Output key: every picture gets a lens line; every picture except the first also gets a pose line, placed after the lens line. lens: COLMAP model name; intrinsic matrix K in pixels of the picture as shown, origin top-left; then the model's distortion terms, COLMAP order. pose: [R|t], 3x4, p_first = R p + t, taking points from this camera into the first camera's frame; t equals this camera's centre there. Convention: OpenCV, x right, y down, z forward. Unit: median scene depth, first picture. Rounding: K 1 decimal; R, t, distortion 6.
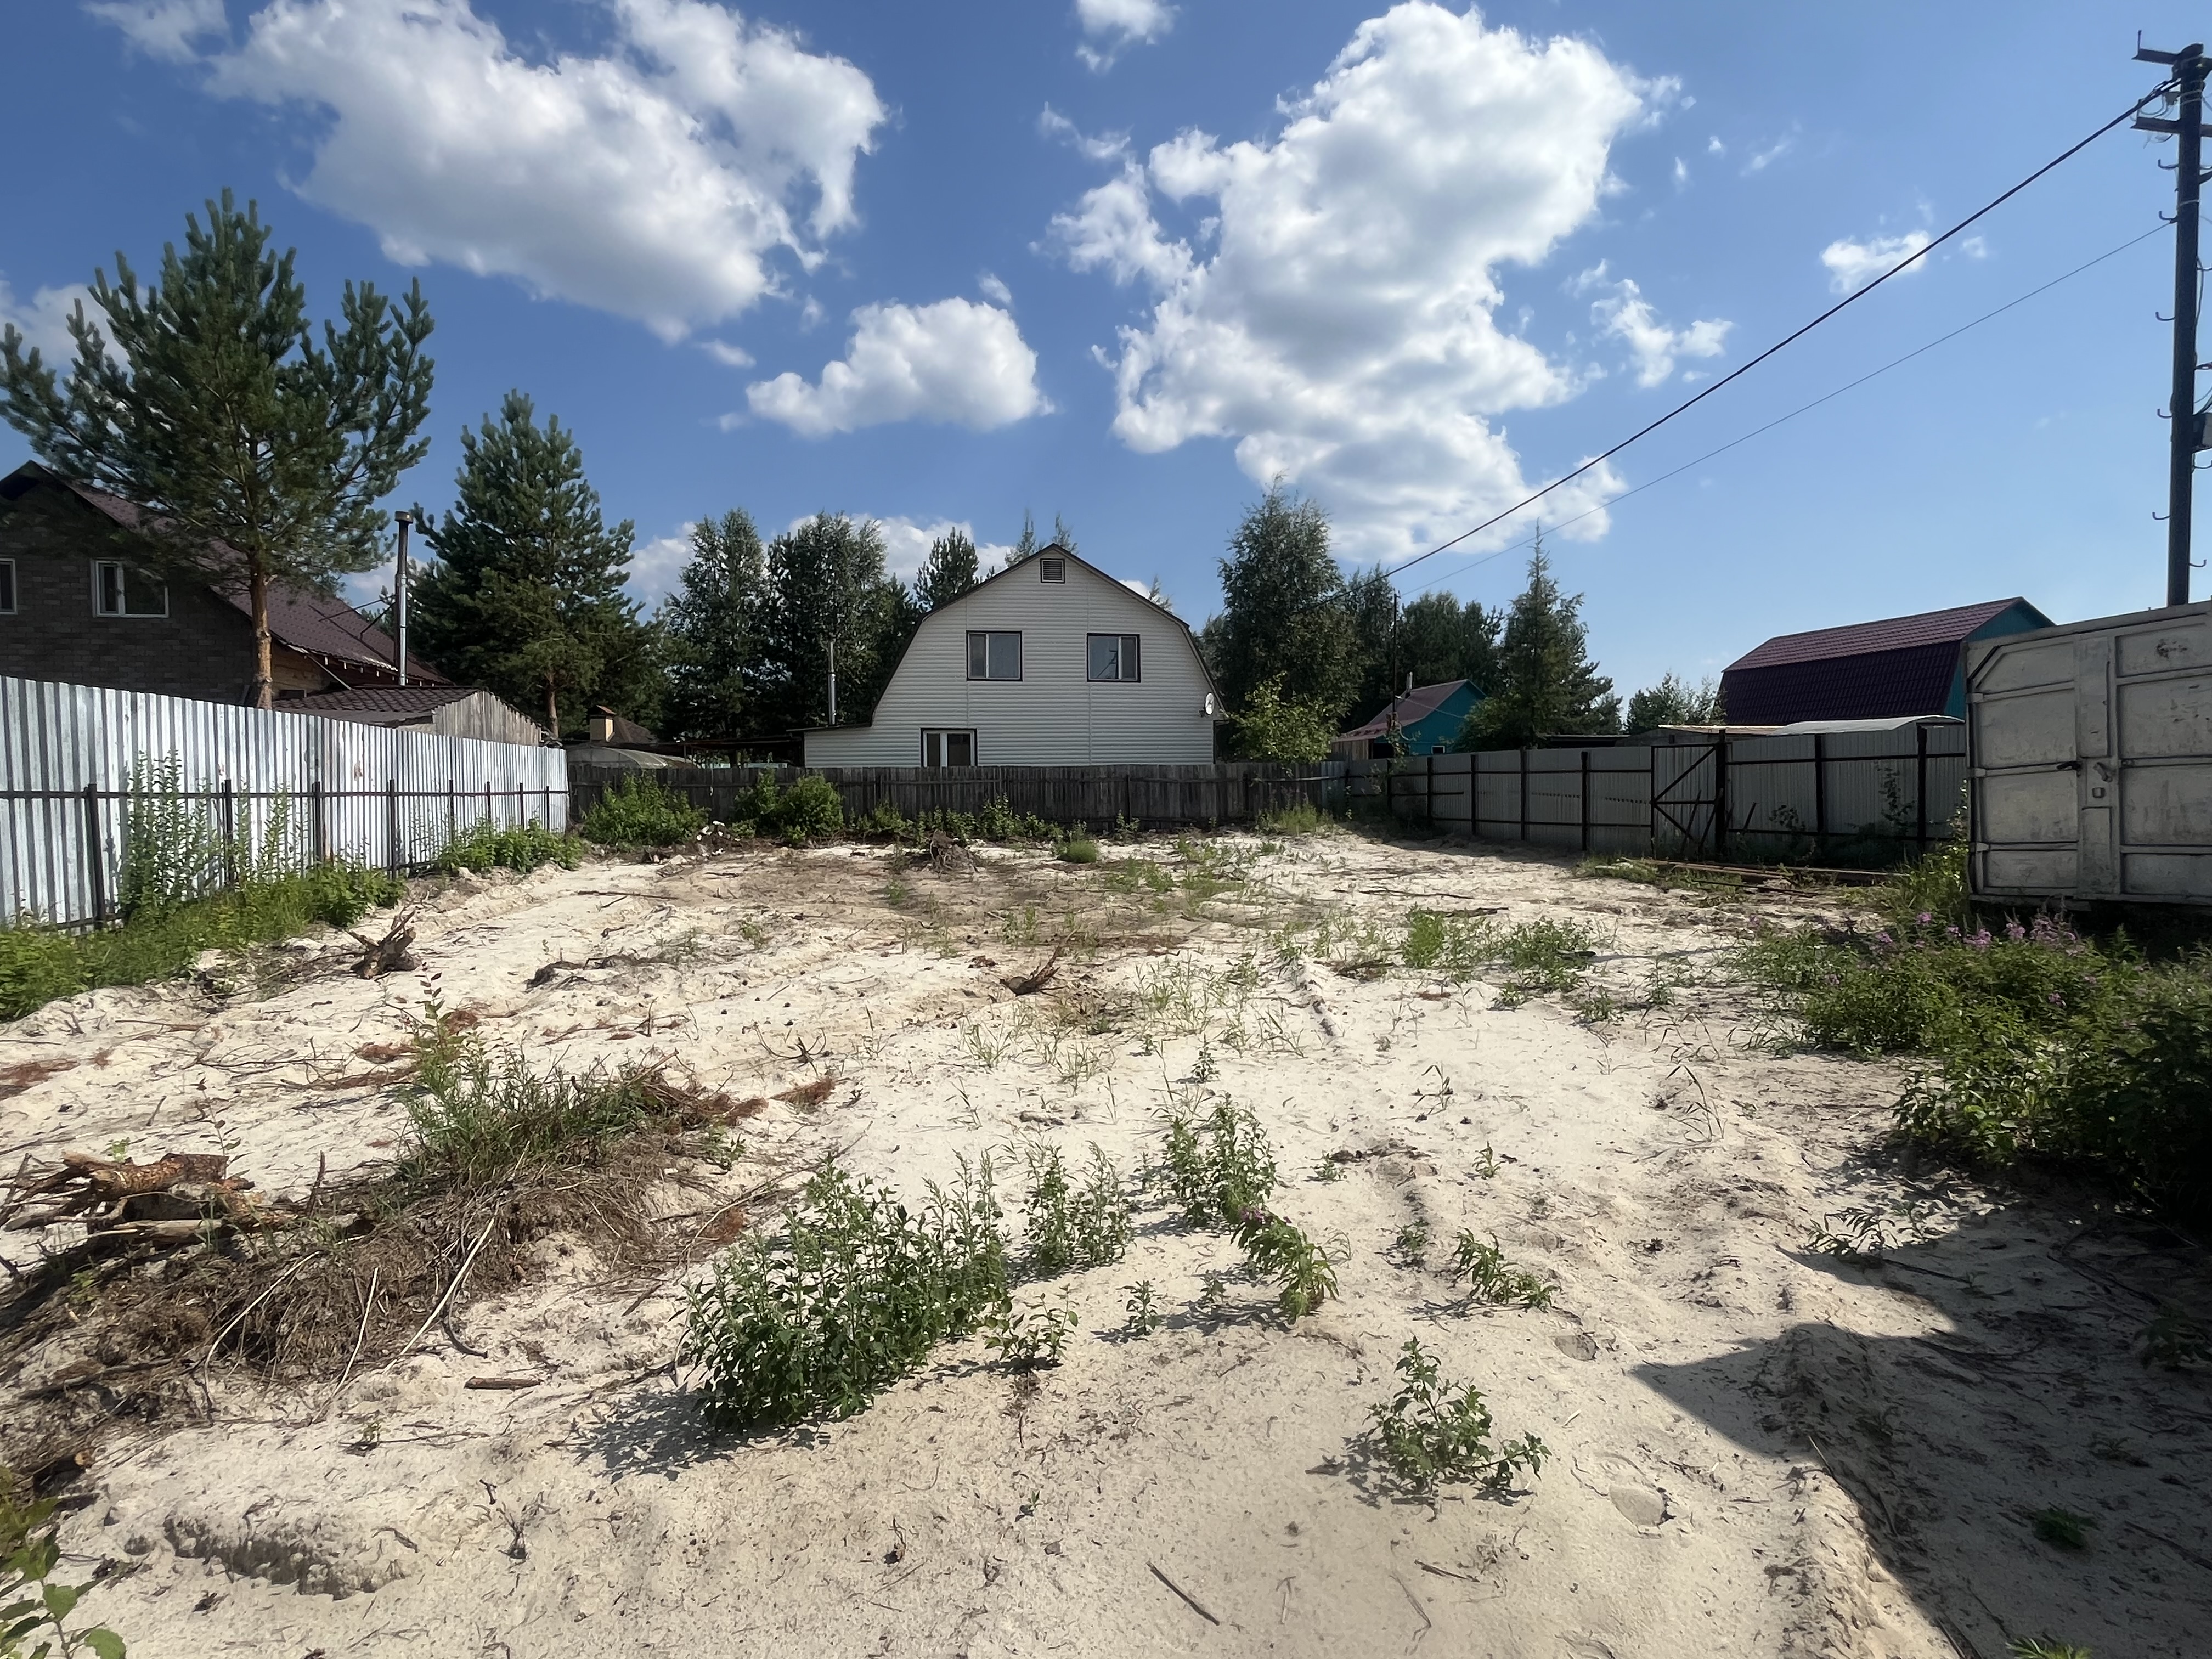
lens RADIAL K [[1124.2, 0, 1101.5], [0, 1124.2, 810.1], [0, 0, 1]] dist [-0.007417, 0.002617]
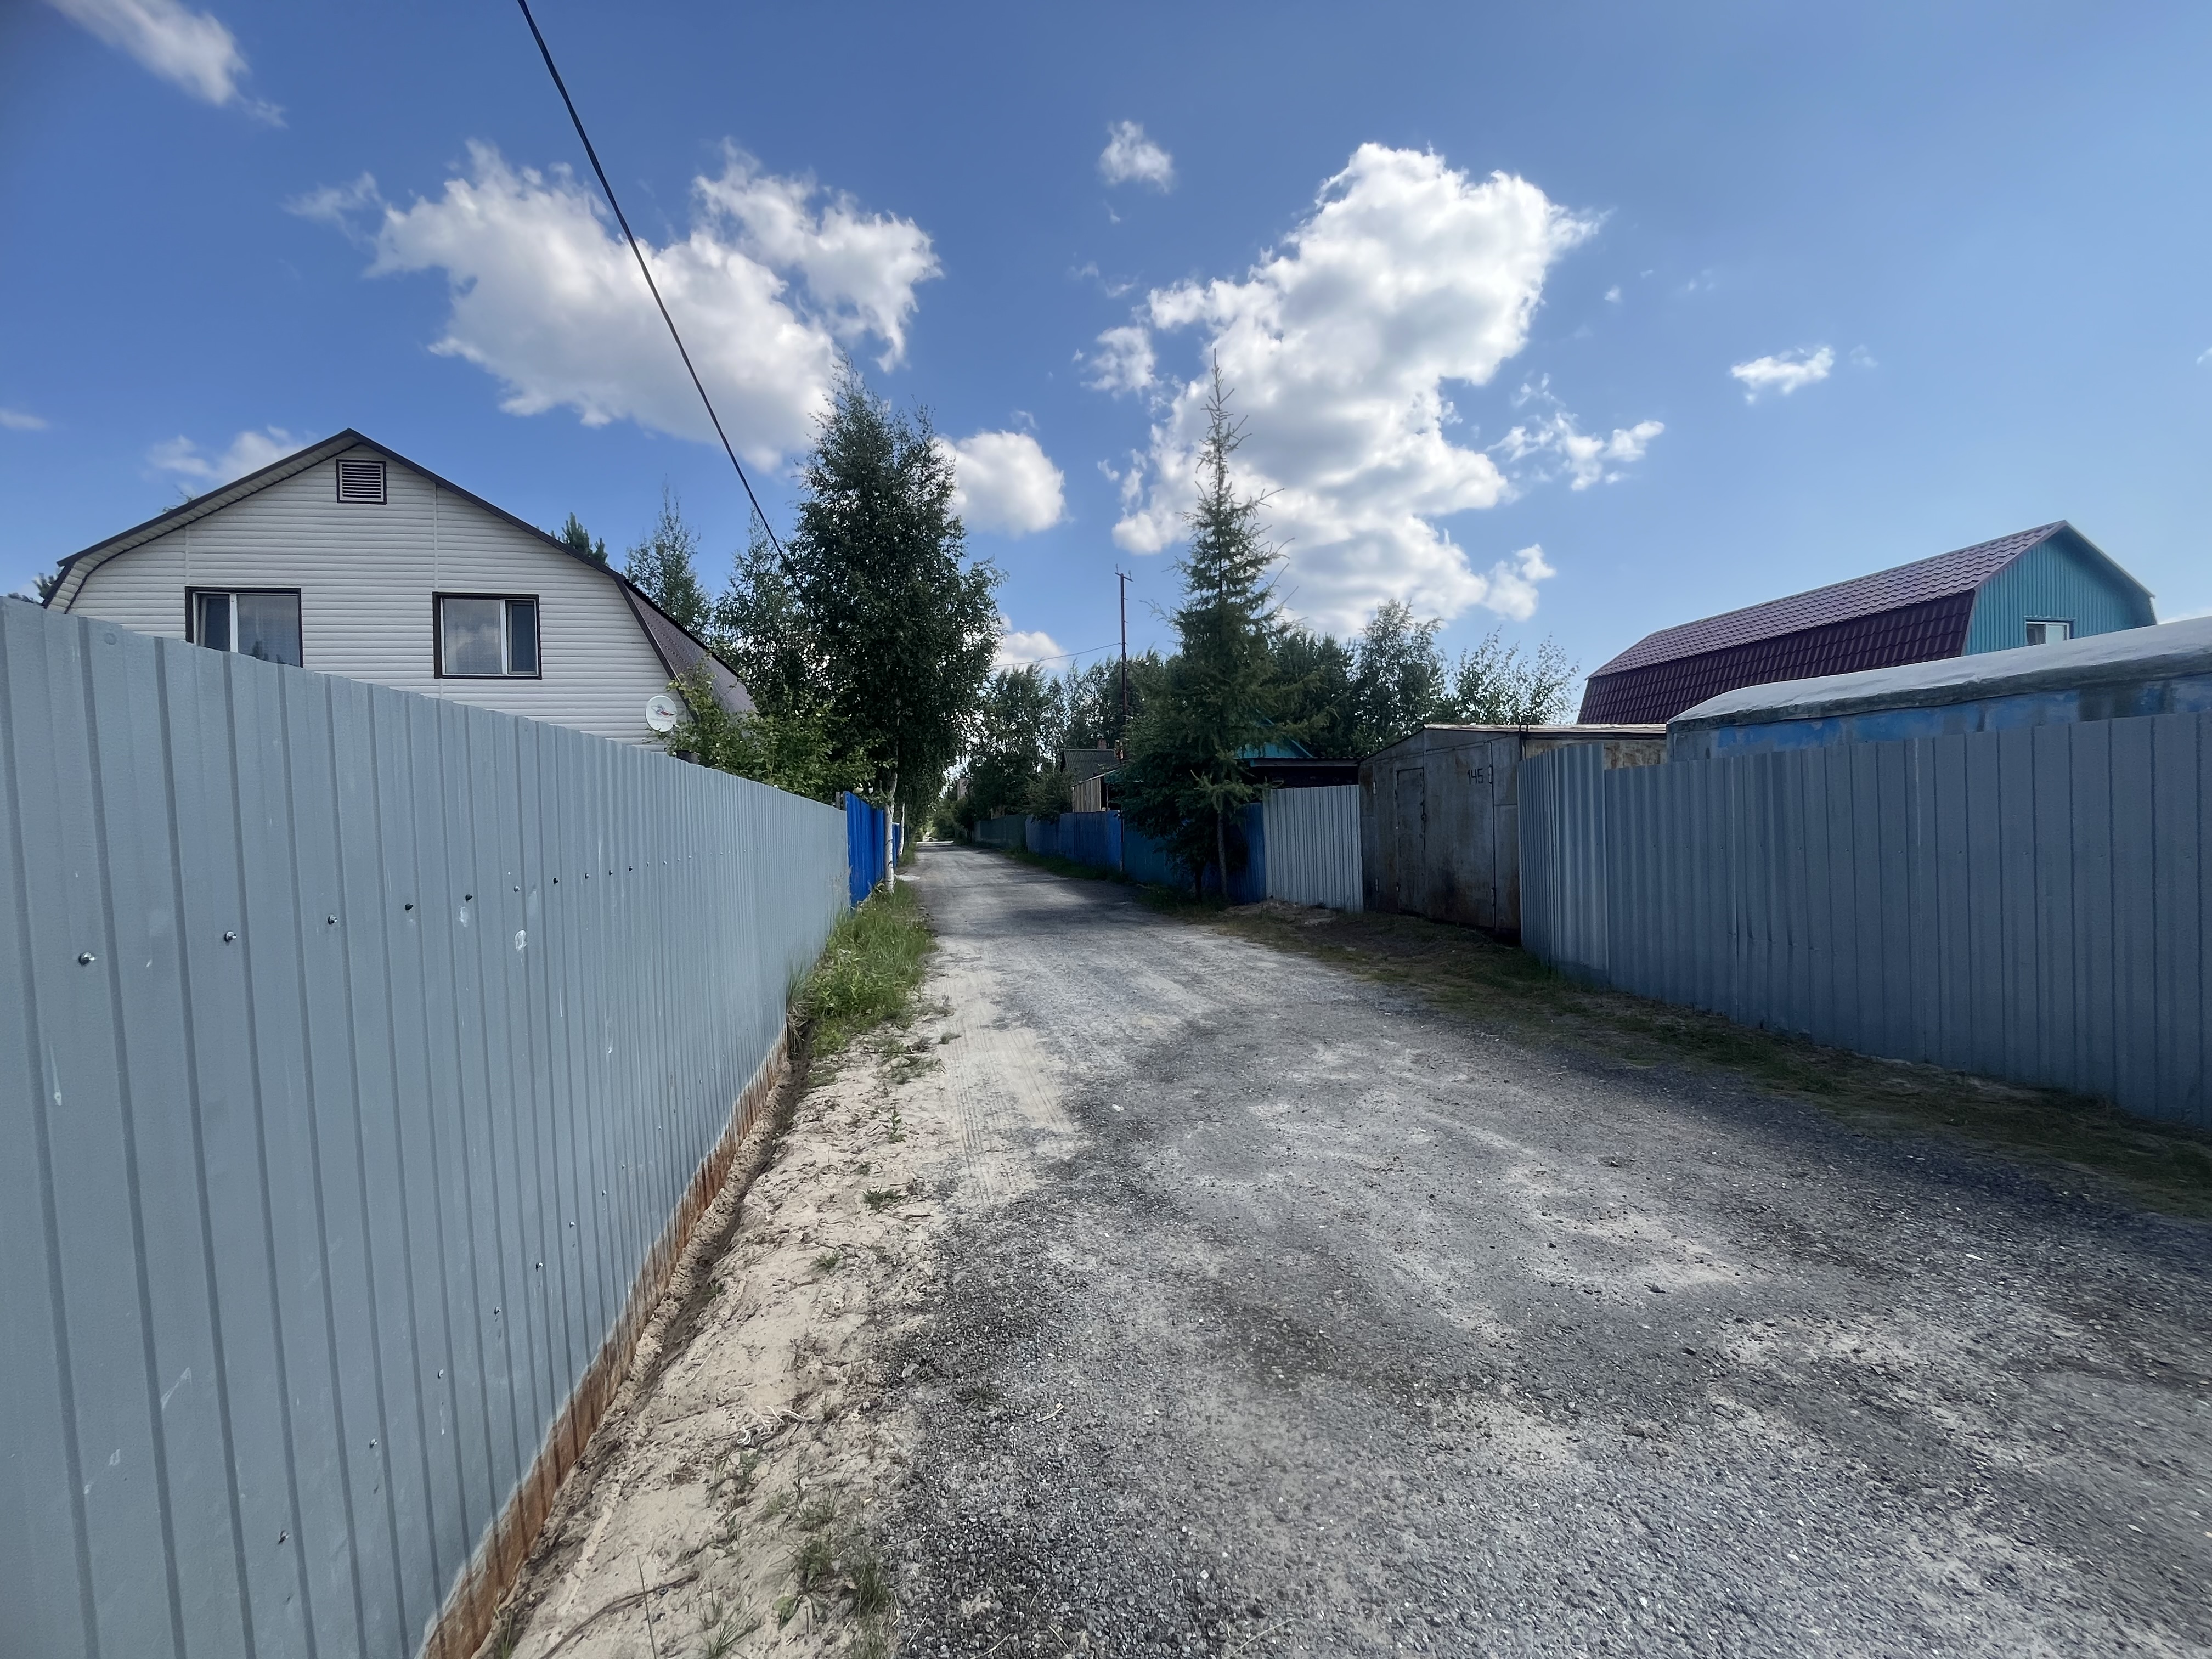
lens RADIAL K [[901.0, 0, 1091.5], [0, 901.0, 860.3], [0, 0, 1]] dist [-0.009699, 0.002903]
pose [[0.998877, 0.006762, -0.046894, 0.619780], [-0.006322, 0.999935, 0.009526, -0.040778], [0.046955, -0.009219, 0.998854, 0.962870]]
